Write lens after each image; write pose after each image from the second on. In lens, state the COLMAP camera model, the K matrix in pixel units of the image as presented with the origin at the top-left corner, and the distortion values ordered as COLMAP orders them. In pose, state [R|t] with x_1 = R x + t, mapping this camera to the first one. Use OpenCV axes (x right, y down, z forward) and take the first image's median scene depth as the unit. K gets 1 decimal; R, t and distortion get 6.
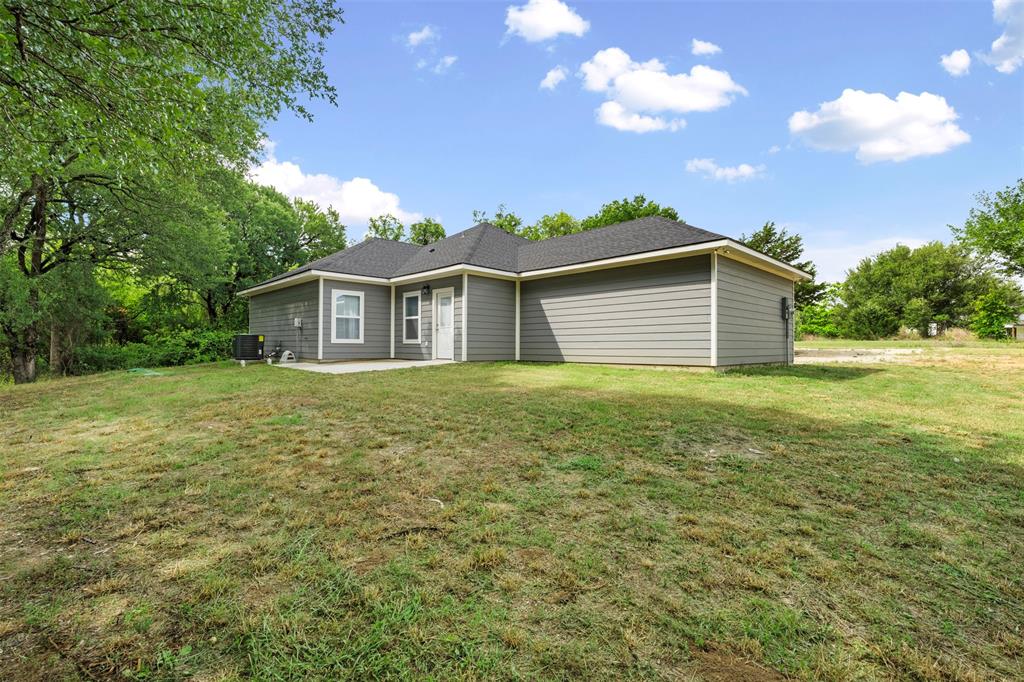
lens RADIAL K [[465.2, 0, 510.7], [0, 465.2, 336.2], [0, 0, 1]] dist [0.000800, 0.000727]
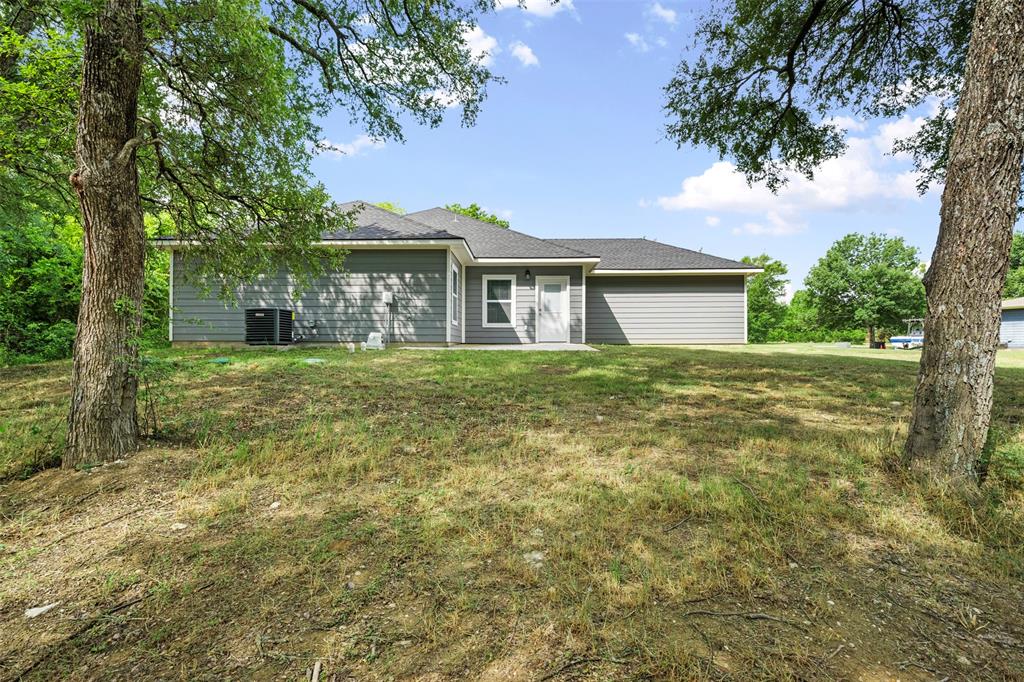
lens RADIAL K [[465.2, 0, 512.2], [0, 465.2, 340.6], [0, 0, 1]] dist [0.000800, 0.000727]
pose [[0.704846, 0.008050, 0.709315, -0.916713], [-0.011806, 0.999930, 0.000384, 0.044258], [-0.709263, -0.008645, 0.704891, 0.294318]]
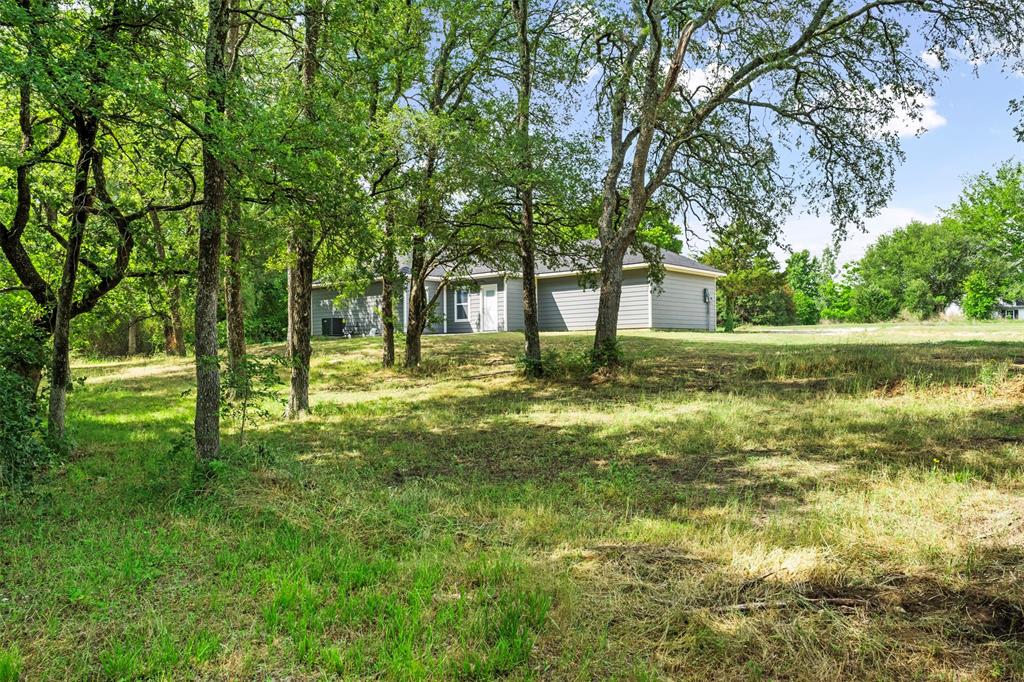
lens RADIAL K [[734.8, 0, 510.3], [0, 734.8, 339.5], [0, 0, 1]] dist [0.031872, -0.001417]
pose [[0.996599, -0.014792, 0.081060, -0.258072], [0.014176, 0.999866, 0.008172, 0.055693], [-0.081170, -0.006995, 0.996676, -1.342961]]
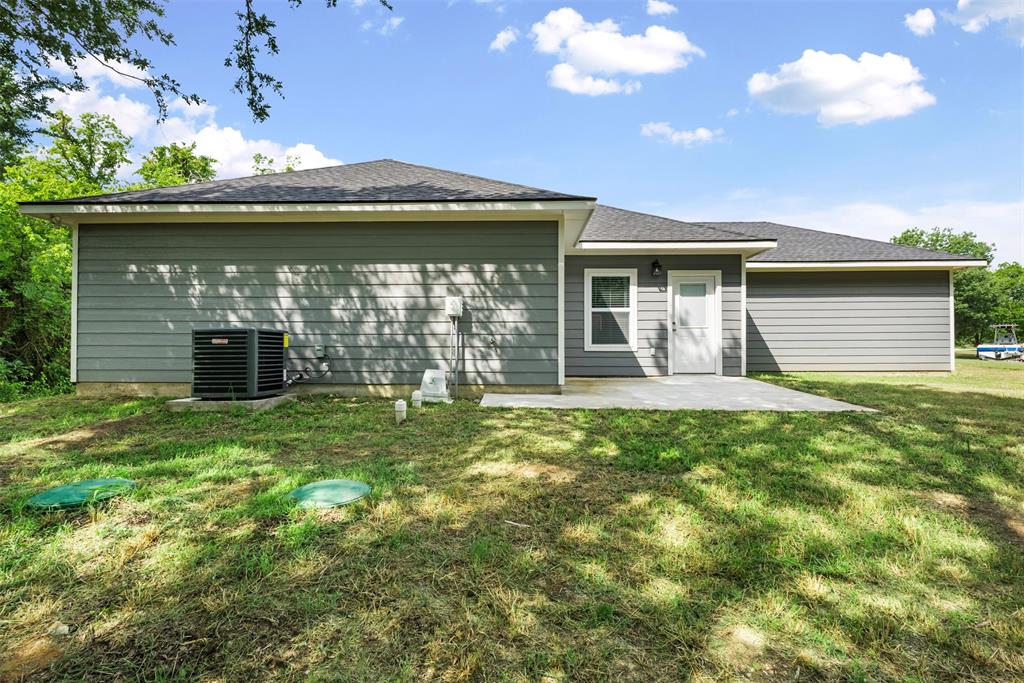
lens RADIAL K [[465.2, 0, 516.2], [0, 465.2, 343.7], [0, 0, 1]] dist [0.000800, 0.000727]
pose [[0.702190, 0.004525, 0.711975, -0.772765], [-0.010462, 0.999937, 0.003963, 0.004526], [-0.711912, -0.010231, 0.702194, 0.667060]]
